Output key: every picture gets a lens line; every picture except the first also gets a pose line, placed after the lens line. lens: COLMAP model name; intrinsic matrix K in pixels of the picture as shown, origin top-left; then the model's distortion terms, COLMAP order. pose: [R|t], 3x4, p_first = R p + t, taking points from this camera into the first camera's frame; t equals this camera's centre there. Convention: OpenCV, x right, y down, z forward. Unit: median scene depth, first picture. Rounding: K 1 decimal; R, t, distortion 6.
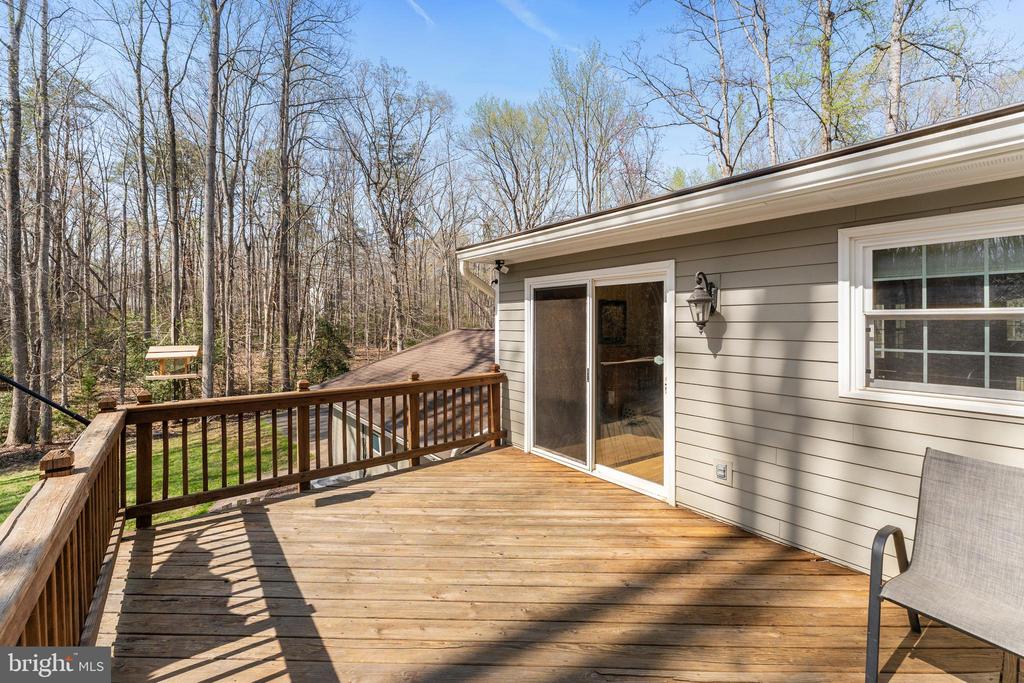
lens RADIAL K [[417.6, 0, 509.8], [0, 417.6, 322.5], [0, 0, 1]] dist [-0.001947, 0.000095]
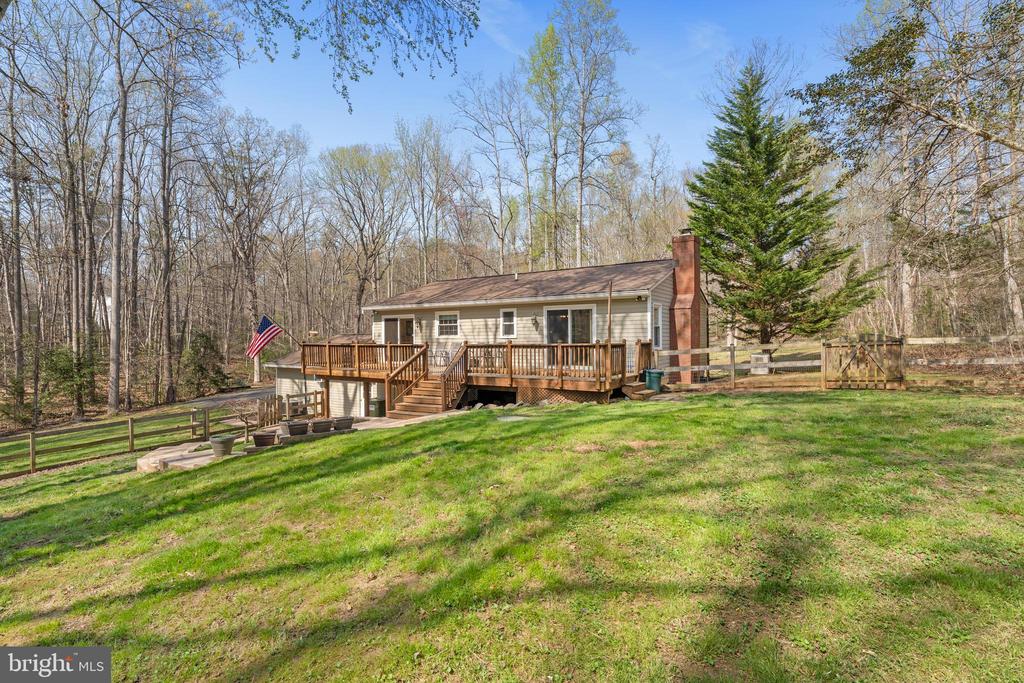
lens RADIAL K [[490.0, 0, 512.0], [0, 490.0, 341.5], [0, 0, 1]] dist [-0.017870, -0.000079]
pose [[0.946963, -0.008060, 0.321241, -0.086963], [0.006201, 0.999958, 0.006809, 0.033165], [-0.321282, -0.004456, 0.946973, -1.132022]]
